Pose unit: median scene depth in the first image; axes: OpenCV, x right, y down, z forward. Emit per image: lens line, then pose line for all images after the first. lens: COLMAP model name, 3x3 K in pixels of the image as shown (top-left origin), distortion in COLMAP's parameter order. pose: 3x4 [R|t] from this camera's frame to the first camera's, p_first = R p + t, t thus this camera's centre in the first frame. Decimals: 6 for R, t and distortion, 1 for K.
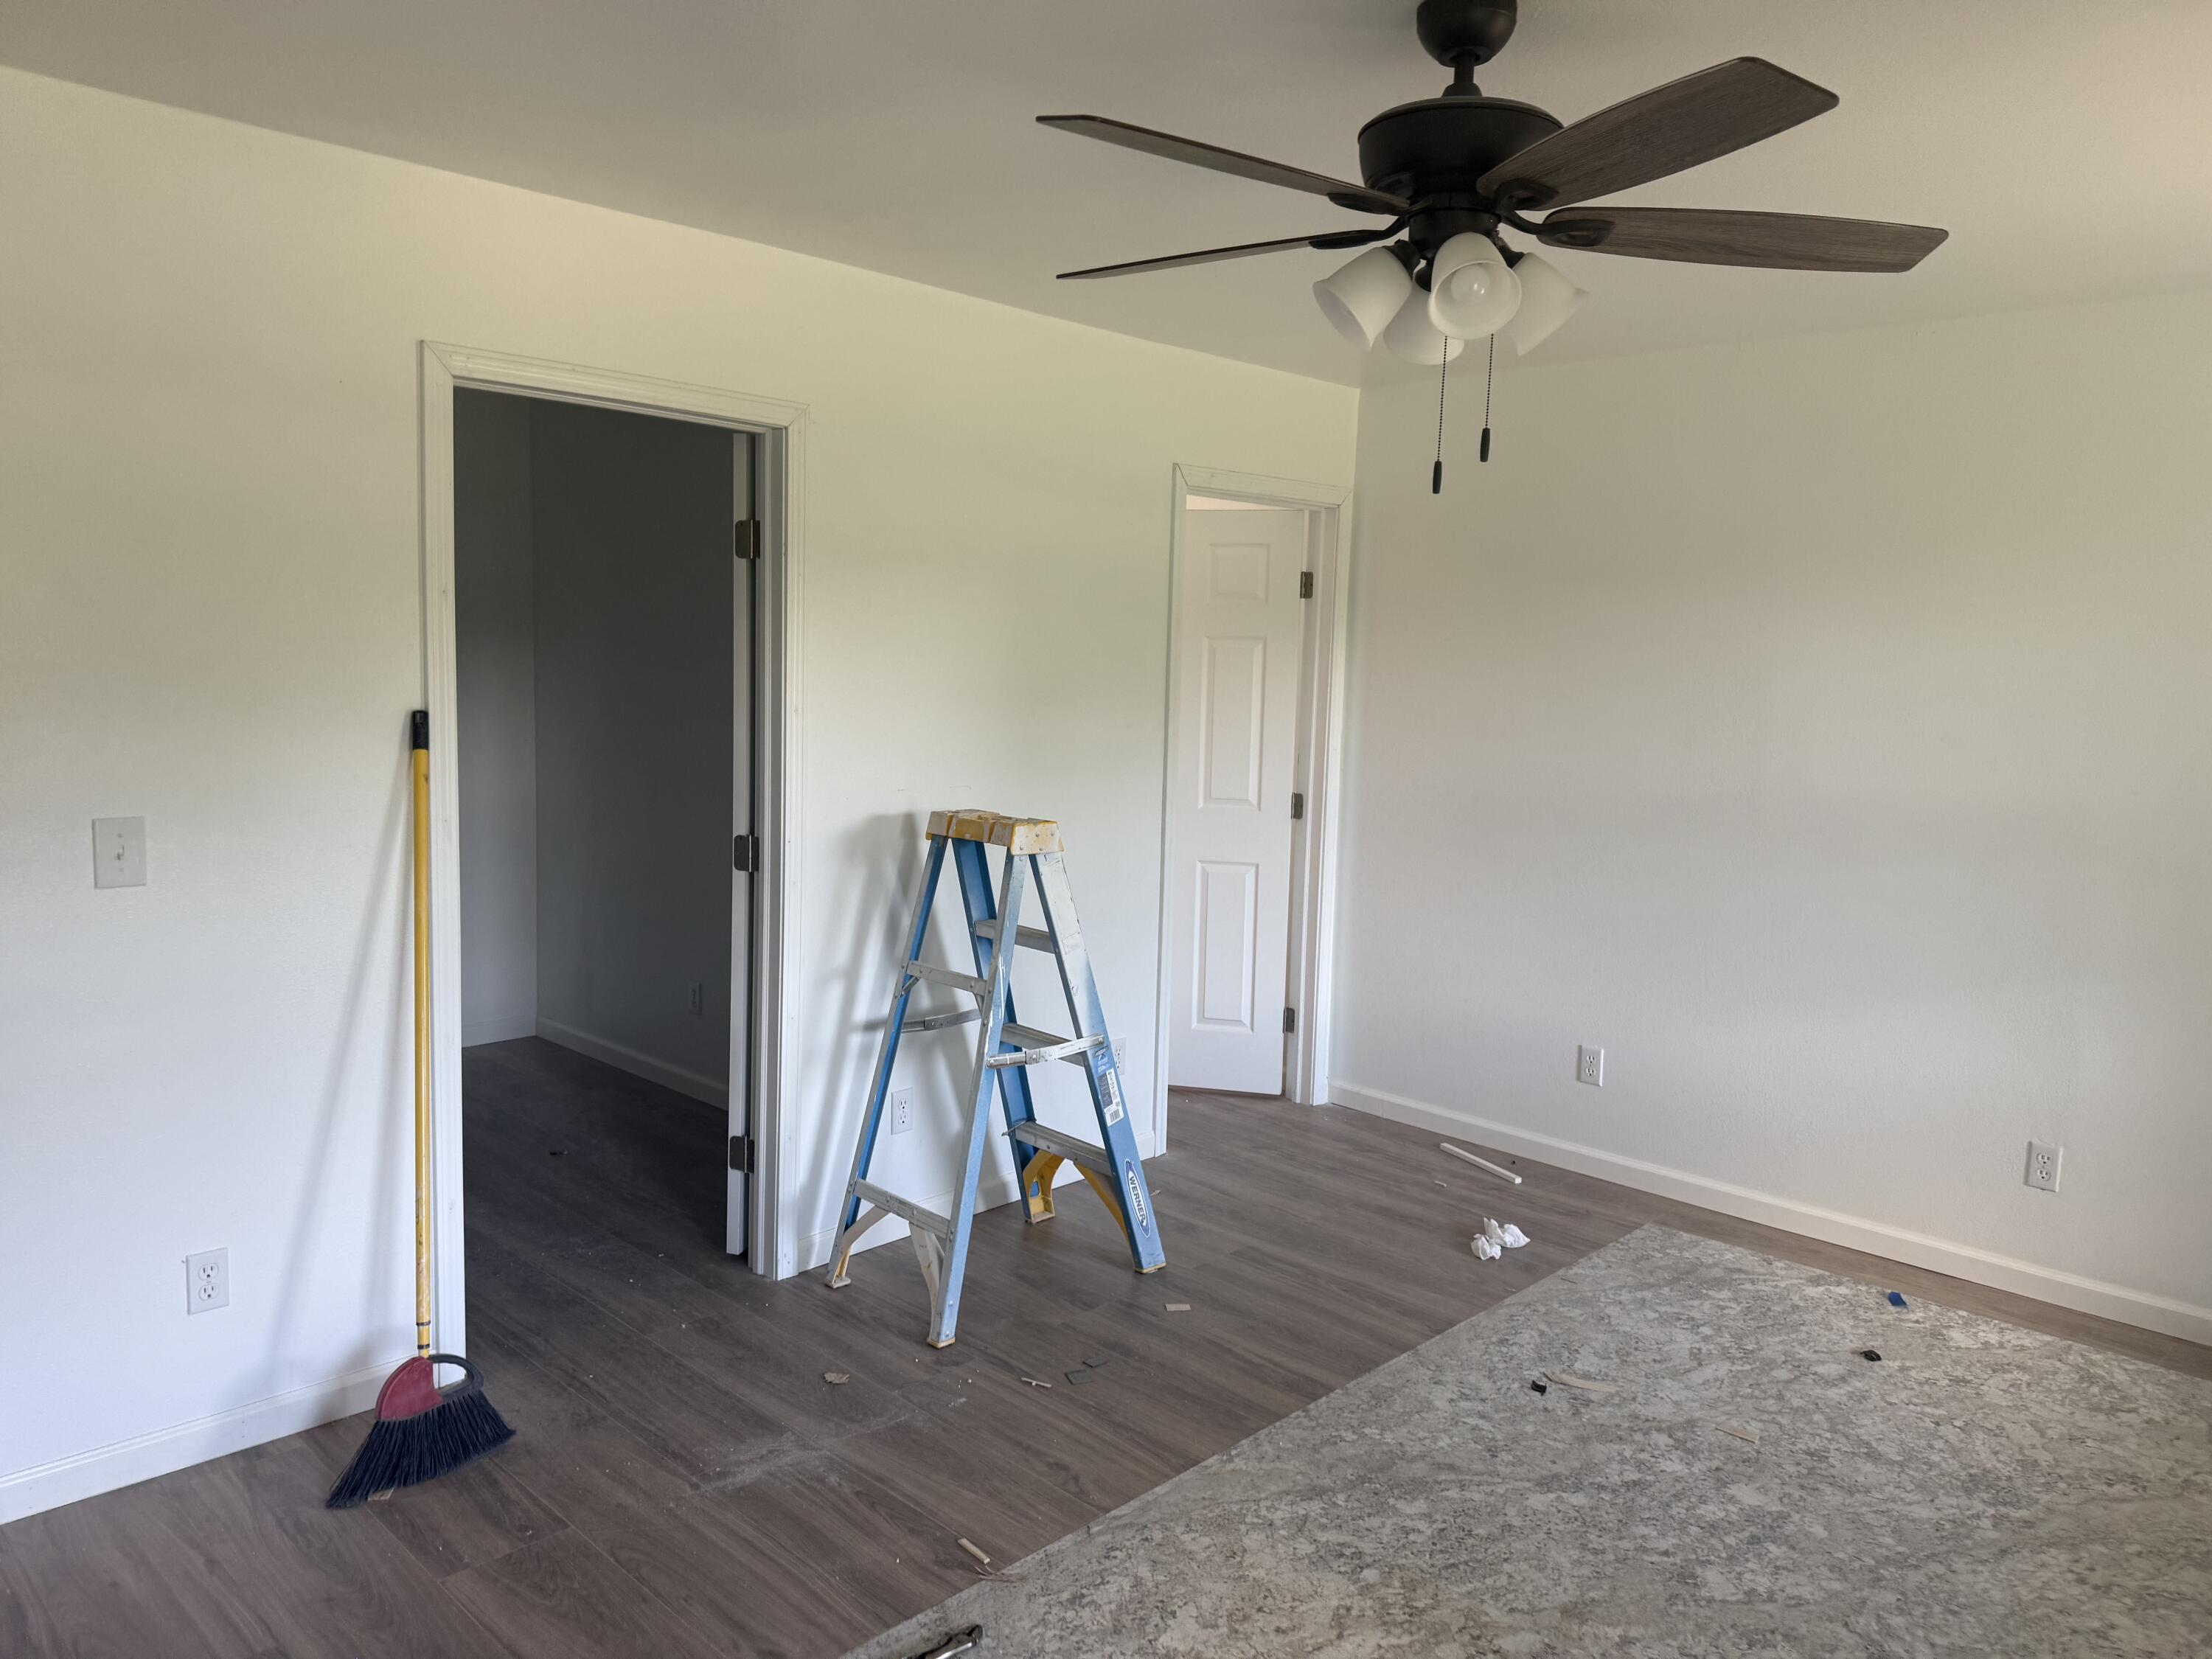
lens RADIAL K [[1555.9, 0, 1104.2], [0, 1555.9, 840.2], [0, 0, 1]] dist [0.070724, -0.082850]
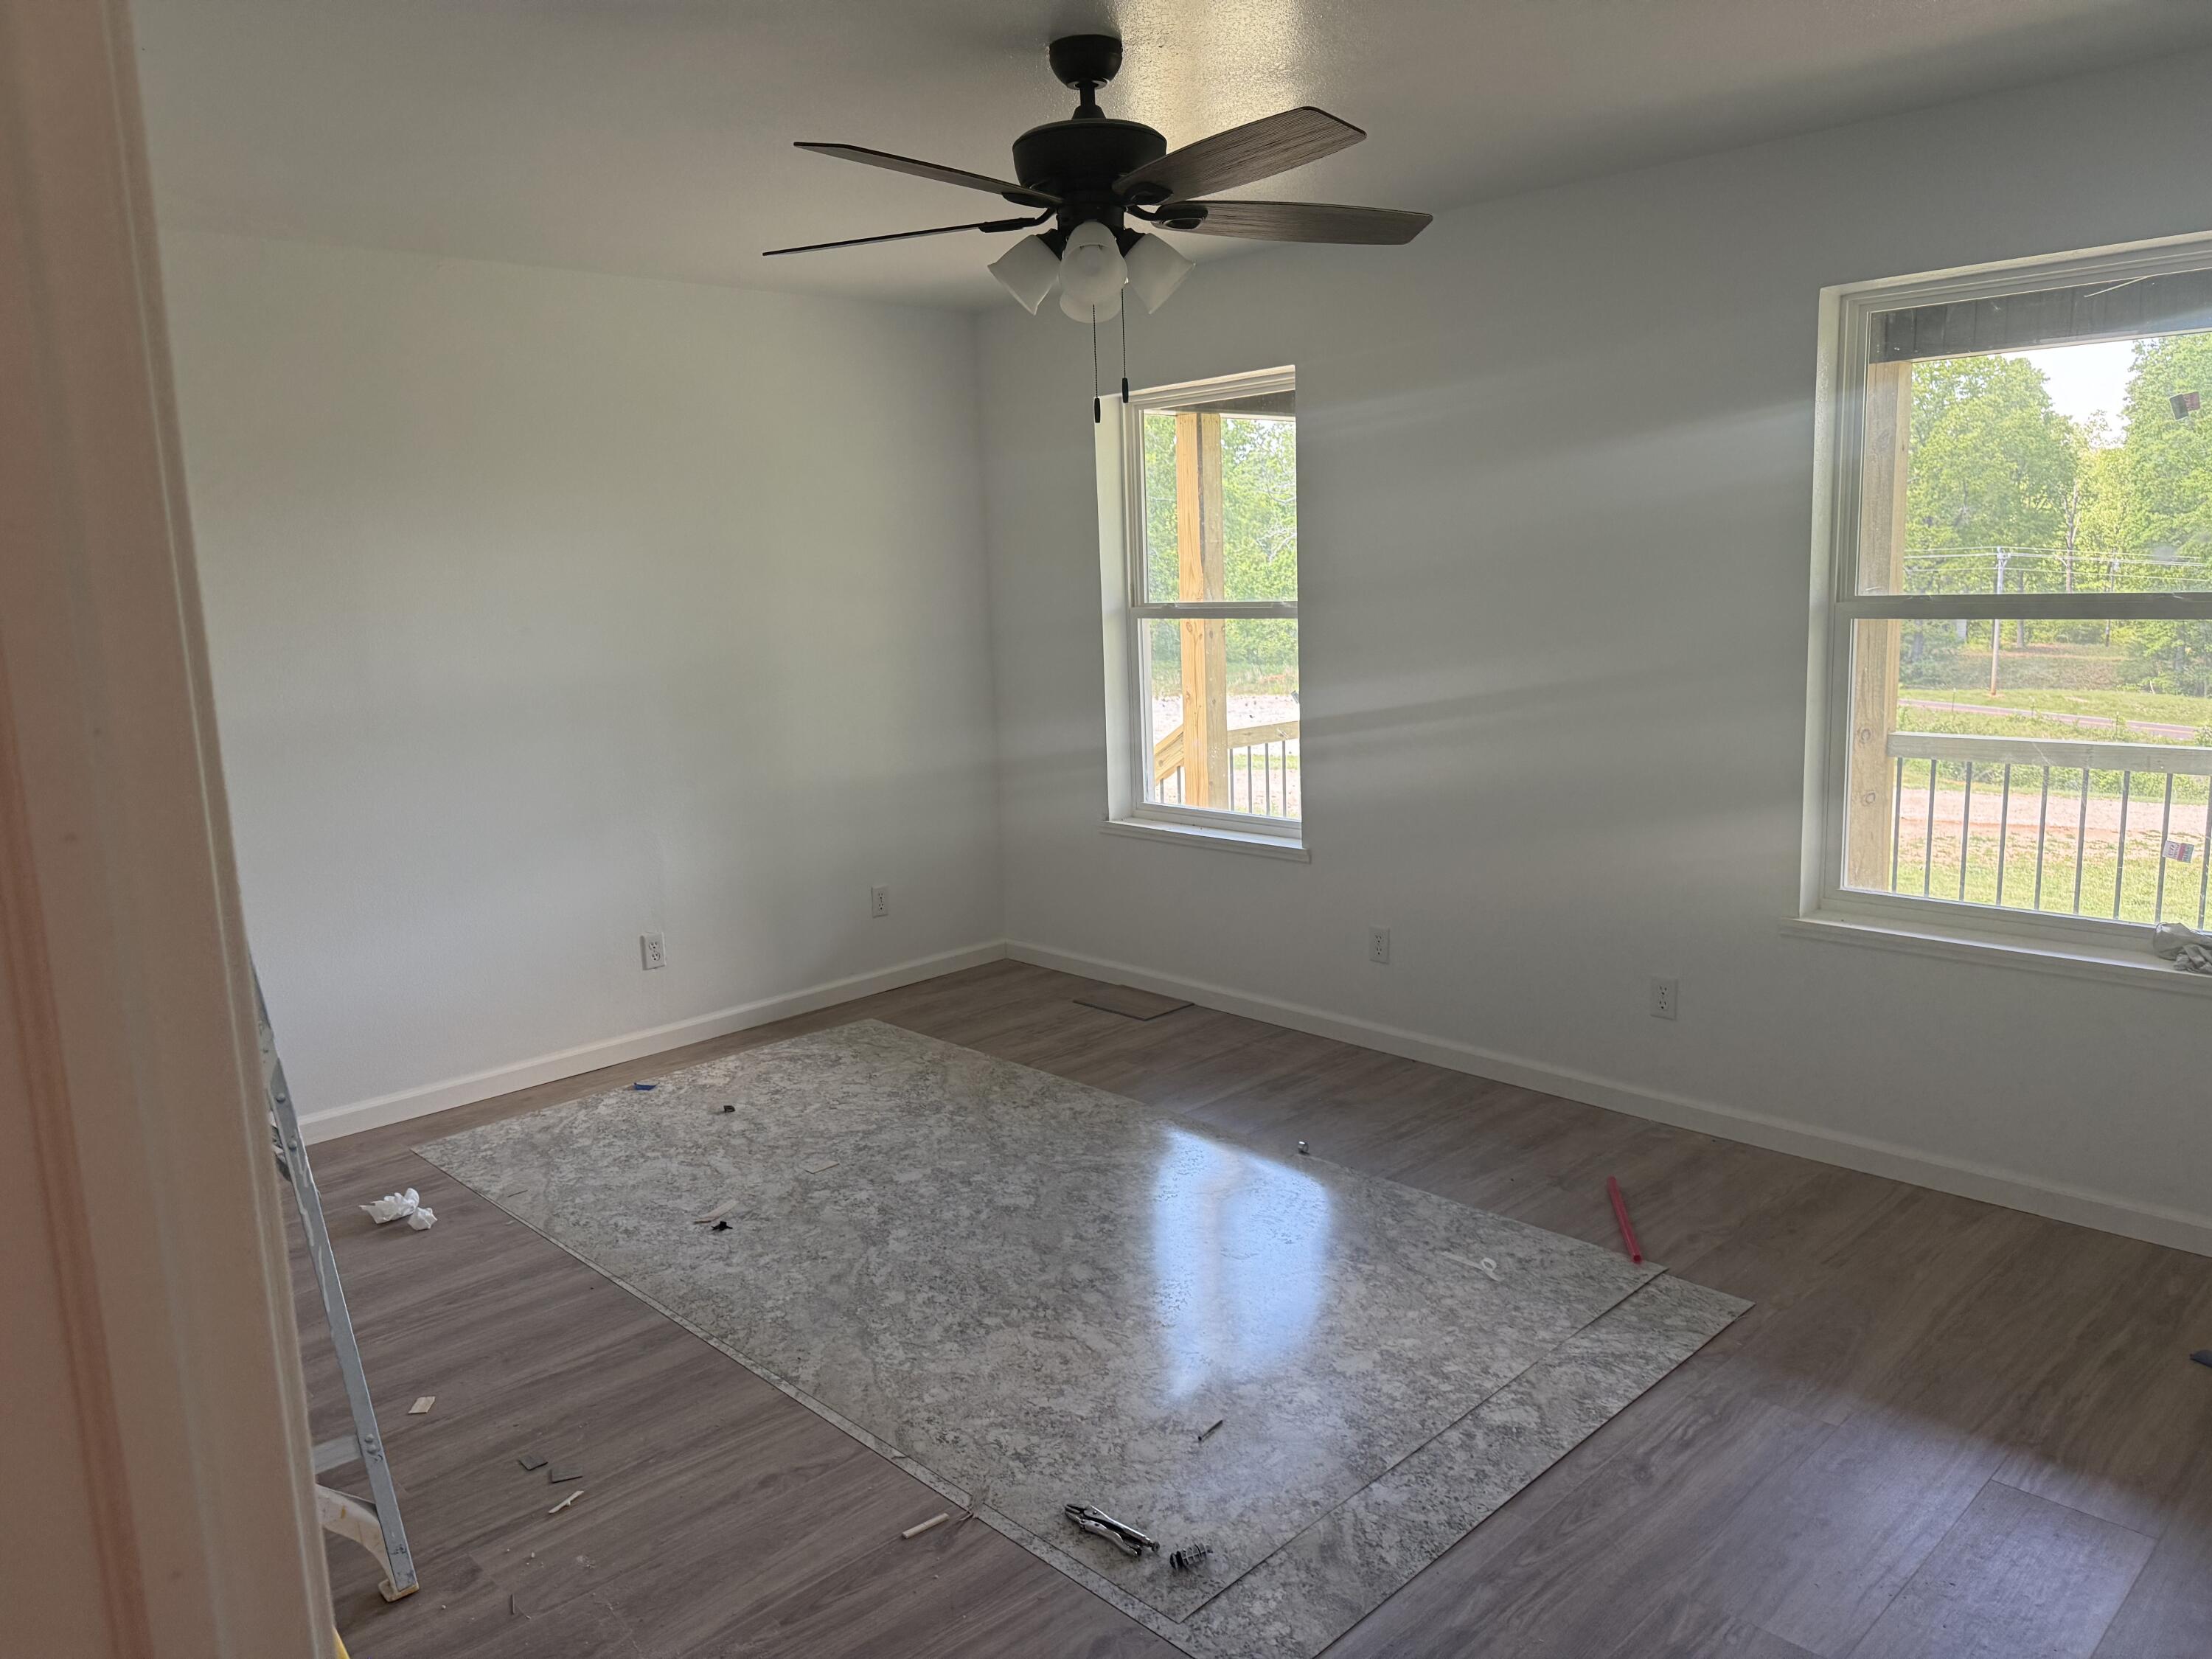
lens RADIAL K [[1555.9, 0, 1085.3], [0, 1555.9, 831.5], [0, 0, 1]] dist [0.070724, -0.082850]
pose [[0.035101, -0.200913, 0.978980, -0.744291], [0.163003, 0.967617, 0.192736, -0.093354], [-0.986001, 0.152811, 0.066713, 0.634040]]
